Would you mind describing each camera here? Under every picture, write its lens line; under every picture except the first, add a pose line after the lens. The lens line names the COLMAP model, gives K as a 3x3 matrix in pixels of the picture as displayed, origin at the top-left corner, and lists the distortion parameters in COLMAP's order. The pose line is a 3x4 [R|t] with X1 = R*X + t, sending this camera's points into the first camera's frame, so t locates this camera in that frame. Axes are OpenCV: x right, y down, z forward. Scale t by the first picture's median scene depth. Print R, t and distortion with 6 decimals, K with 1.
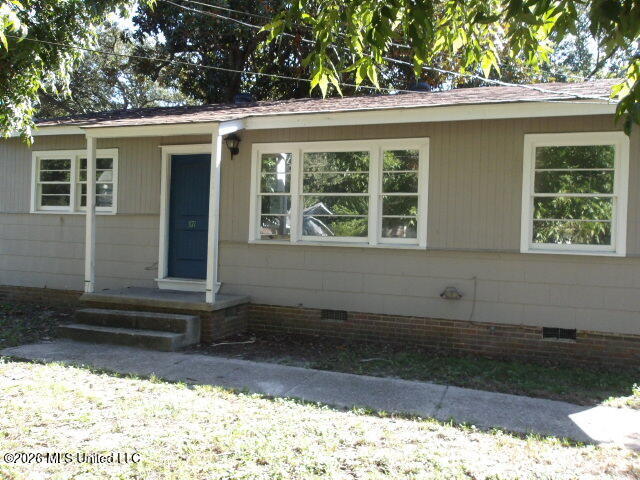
lens RADIAL K [[536.4, 0, 320.2], [0, 536.4, 241.3], [0, 0, 1]] dist [0.014737, 0.011341]
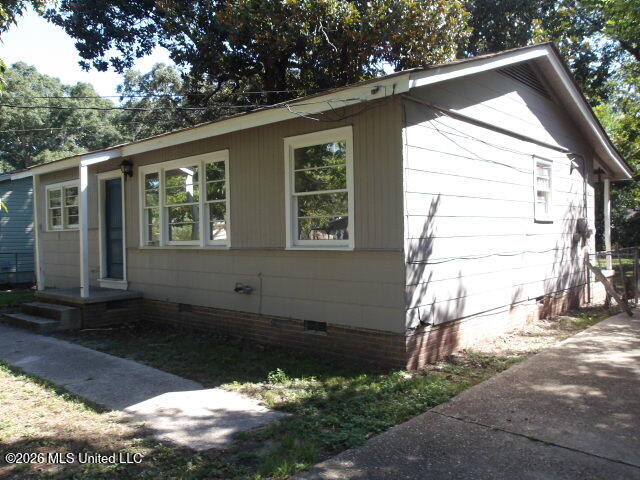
lens RADIAL K [[536.4, 0, 320.5], [0, 536.4, 238.5], [0, 0, 1]] dist [0.014737, 0.011341]
pose [[0.915089, -0.044111, -0.400833, 0.832890], [0.042253, 0.999016, -0.013477, 0.015807], [0.401033, -0.004604, 0.916052, 0.054362]]
